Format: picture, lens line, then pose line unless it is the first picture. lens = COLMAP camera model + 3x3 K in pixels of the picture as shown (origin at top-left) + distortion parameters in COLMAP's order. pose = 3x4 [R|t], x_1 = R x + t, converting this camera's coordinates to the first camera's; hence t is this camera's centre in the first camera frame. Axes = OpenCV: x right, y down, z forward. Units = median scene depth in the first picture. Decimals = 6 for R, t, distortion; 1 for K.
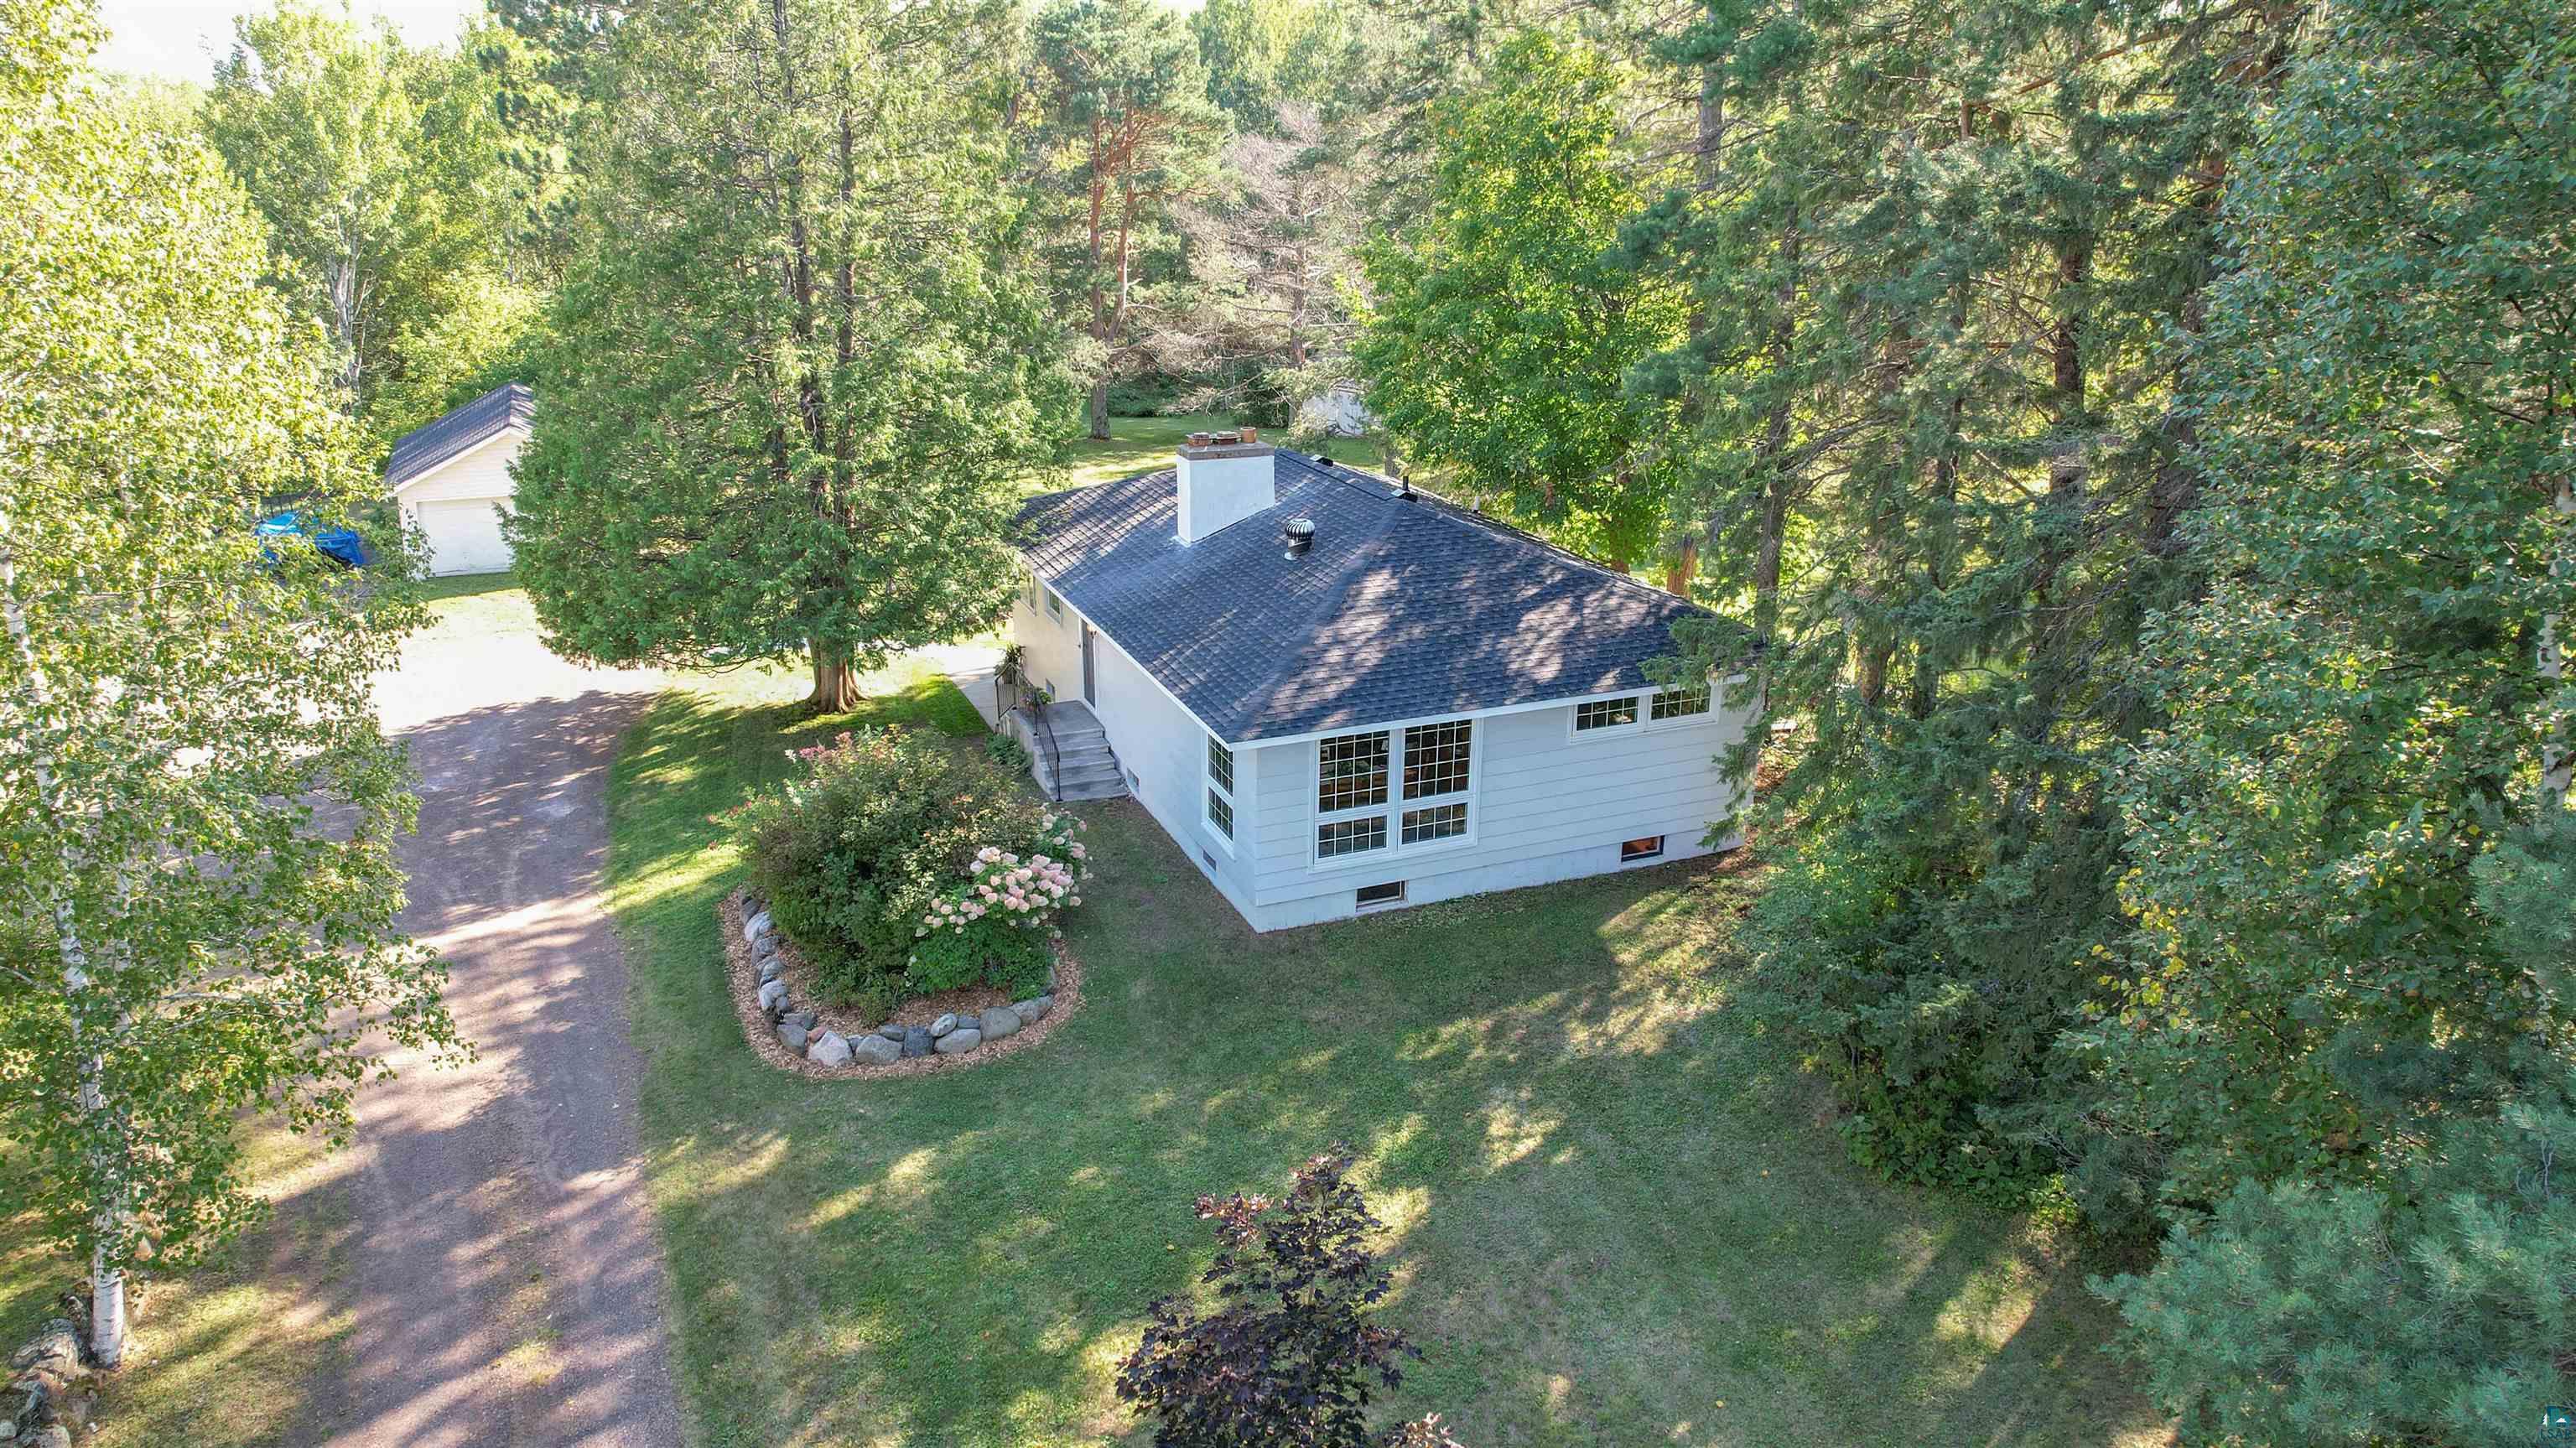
lens RADIAL K [[1742.2, 0, 1301.7], [0, 1742.2, 741.8], [0, 0, 1]] dist [-0.067583, 0.081819]
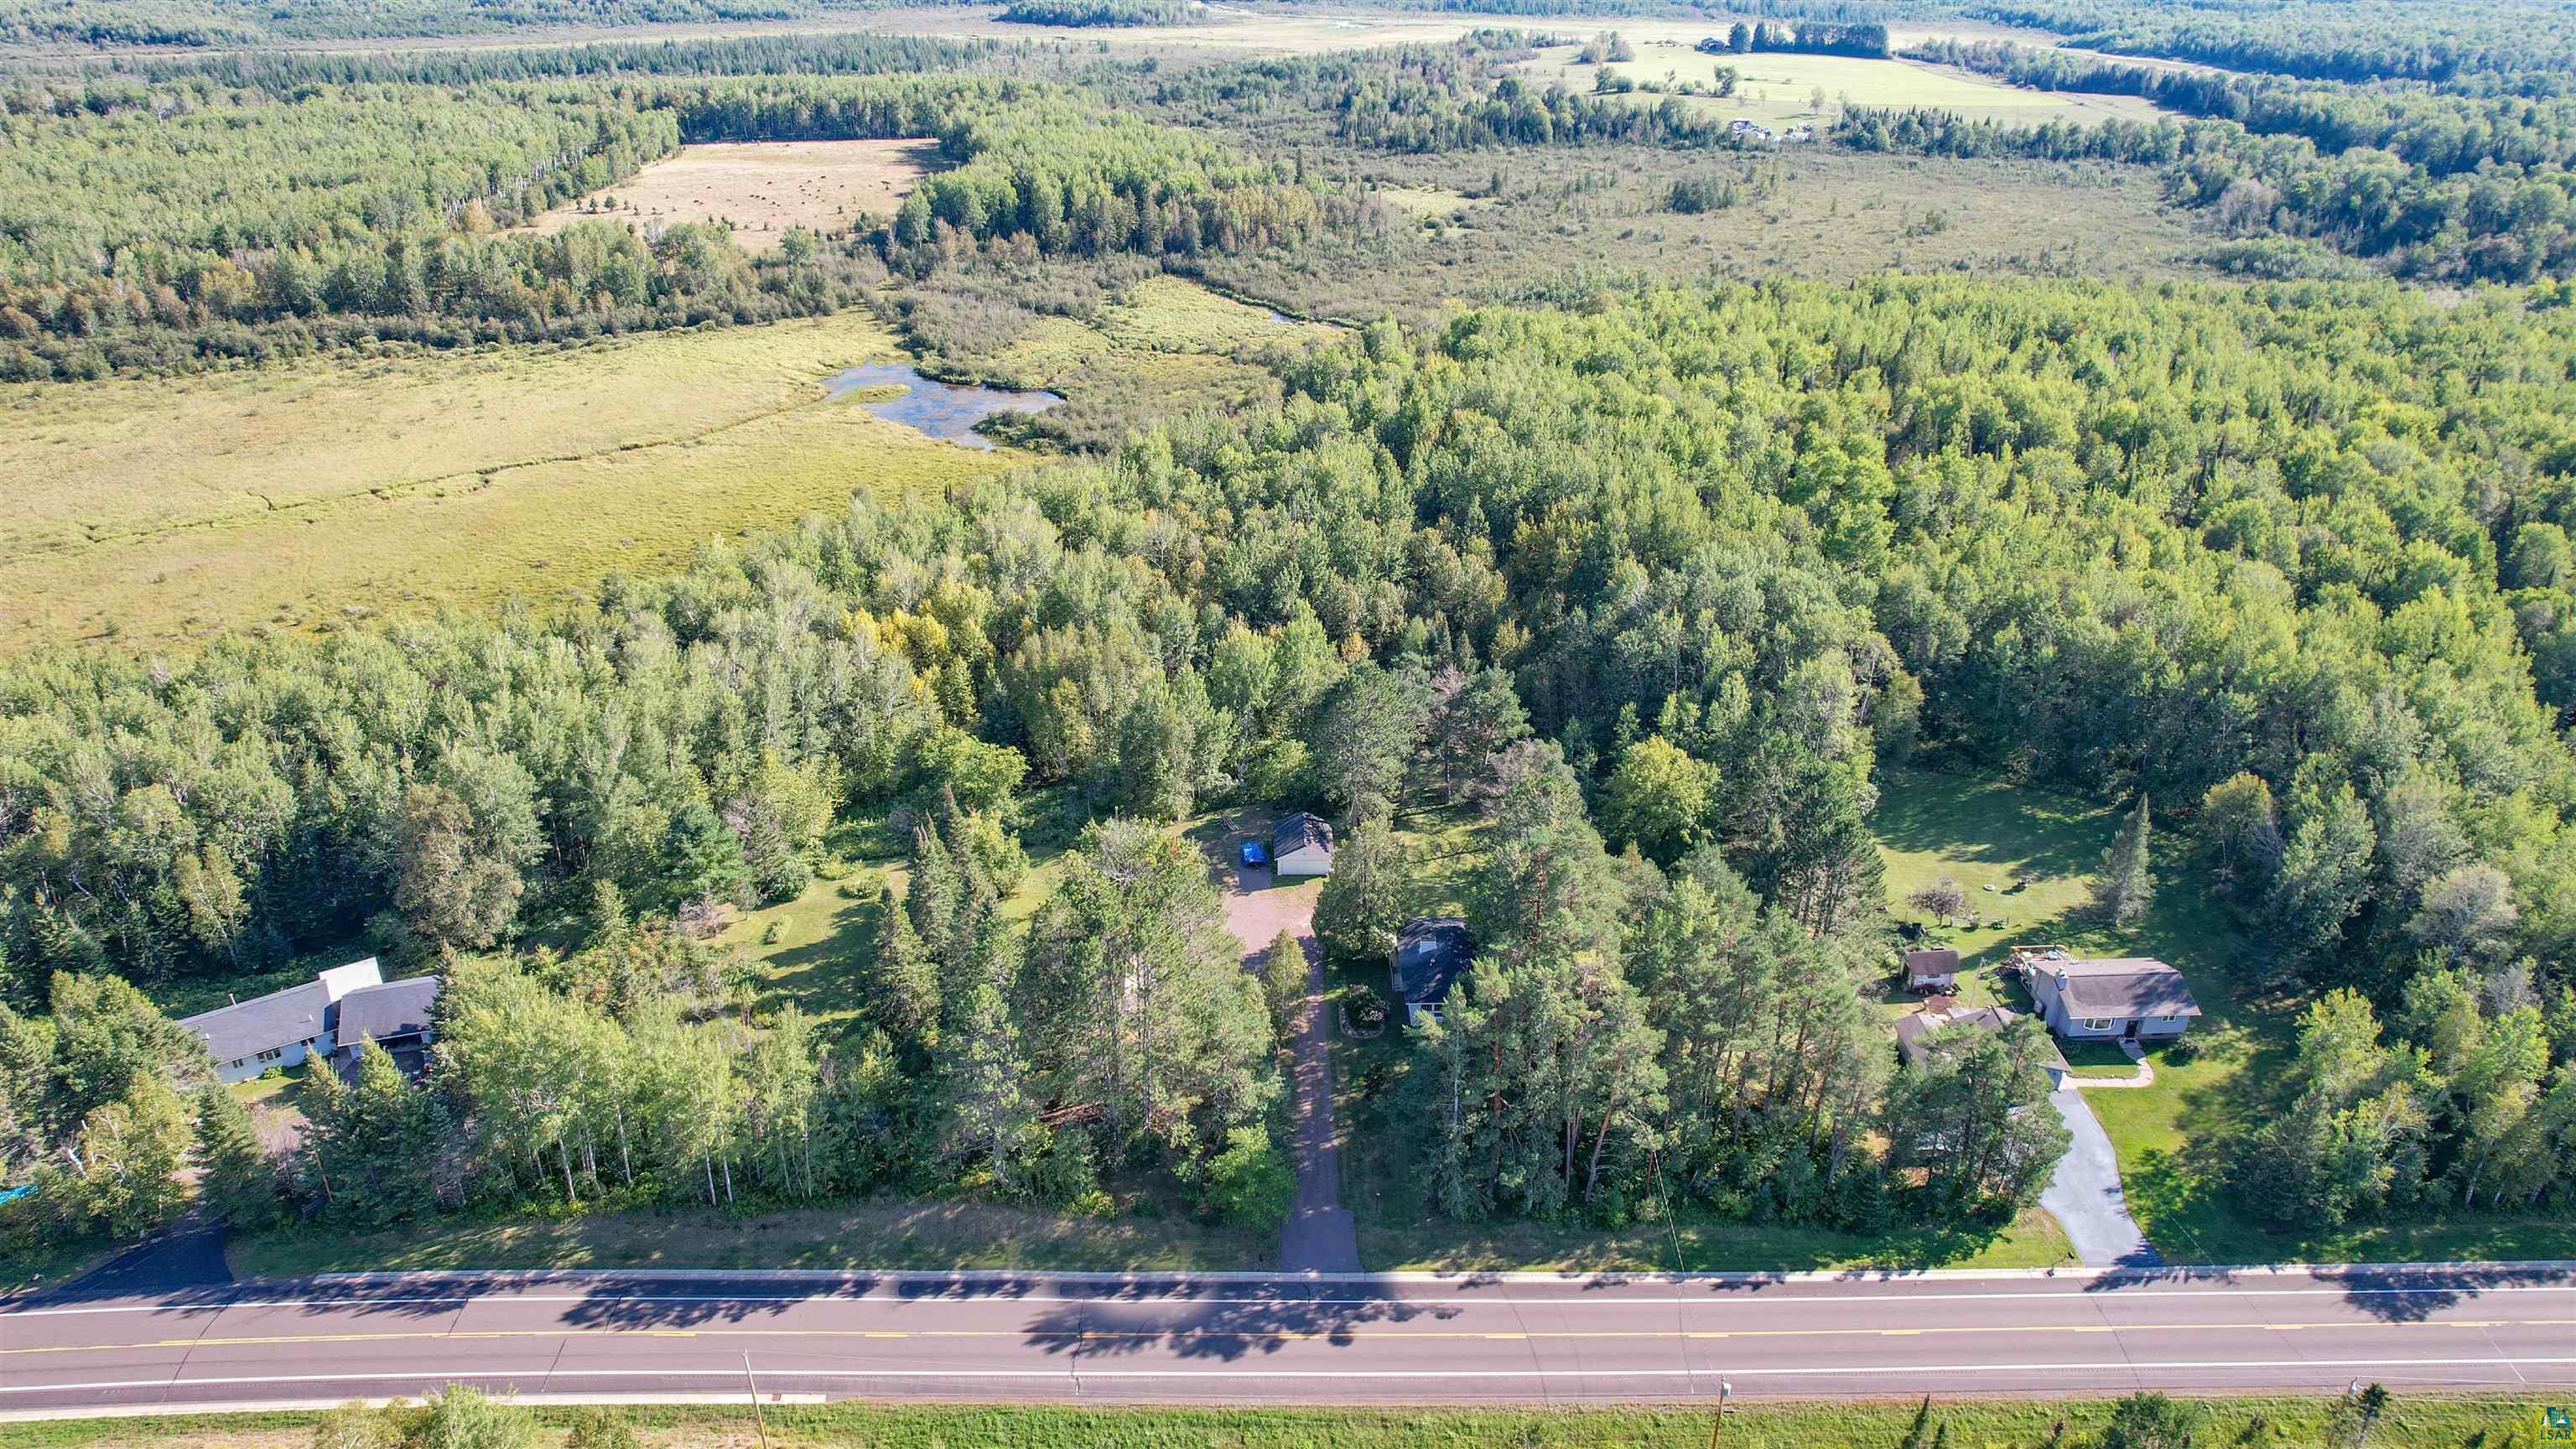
lens RADIAL K [[1708.3, 0, 1288.0], [0, 1708.3, 724.5], [0, 0, 1]] dist [-0.005122, -0.000289]
pose [[0.927458, 0.155349, -0.340130, 1.776871], [-0.118831, 0.984911, 0.125818, -2.009059], [0.354544, -0.076273, 0.931923, -5.845087]]
